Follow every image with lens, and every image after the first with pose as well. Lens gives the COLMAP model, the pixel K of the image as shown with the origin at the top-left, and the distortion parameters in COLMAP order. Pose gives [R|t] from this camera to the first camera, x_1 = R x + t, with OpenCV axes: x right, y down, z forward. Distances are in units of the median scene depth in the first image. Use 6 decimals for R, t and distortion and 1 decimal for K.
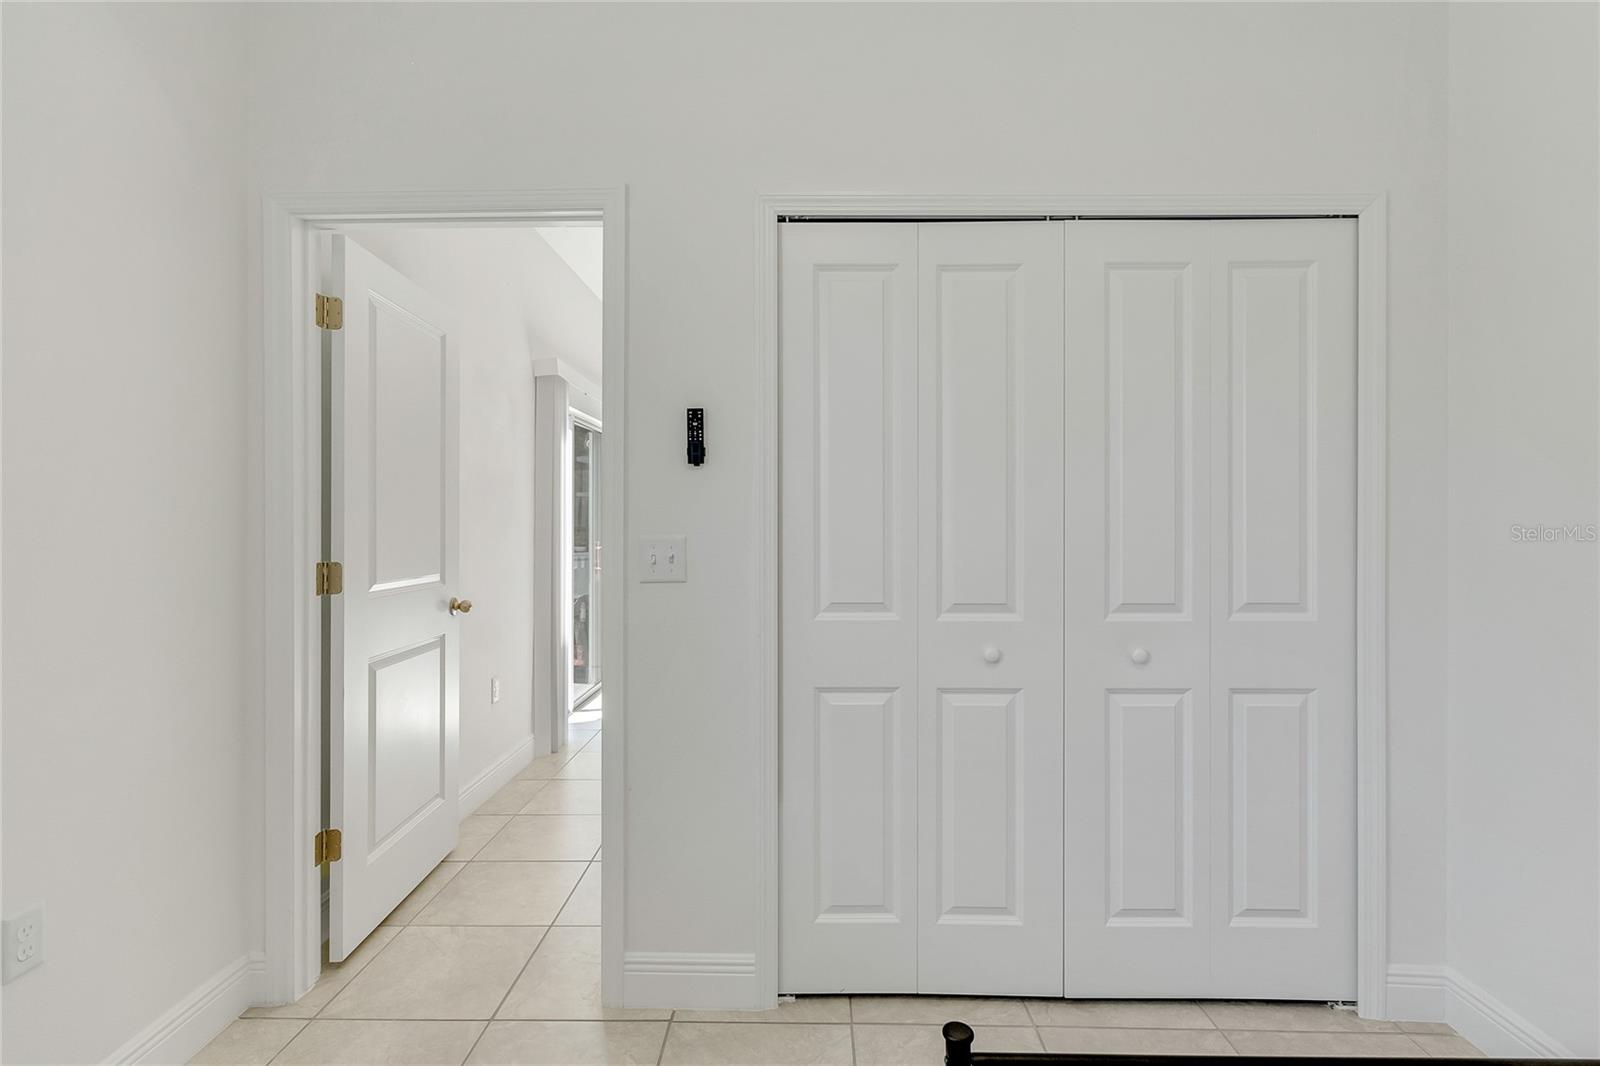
lens RADIAL K [[827.8, 0, 803.0], [0, 827.8, 492.5], [0, 0, 1]] dist [0.001250, 0.000296]
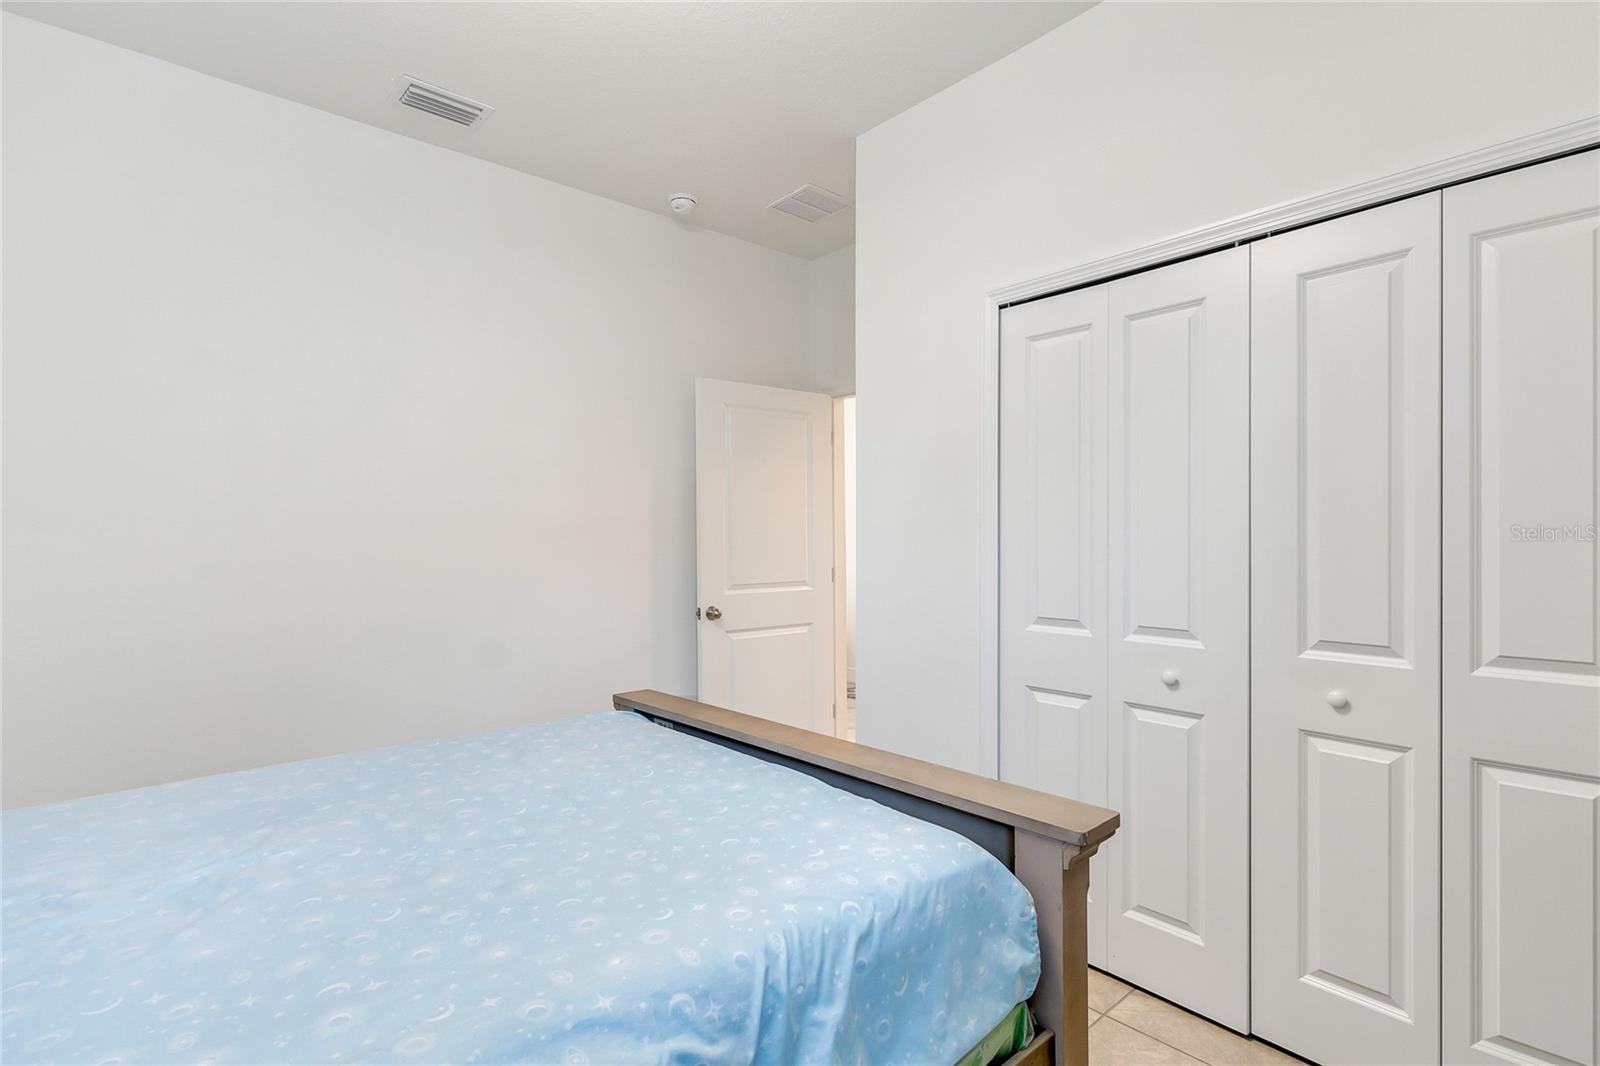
lens RADIAL K [[765.7, 0, 800.0], [0, 765.7, 533.0], [0, 0, 1]] dist [0.031307, 0.000112]
pose [[0.678973, -0.010932, -0.734081, 0.612375], [0.019864, 0.999797, 0.003483, -0.000715], [0.733894, -0.016947, 0.679052, -0.011014]]
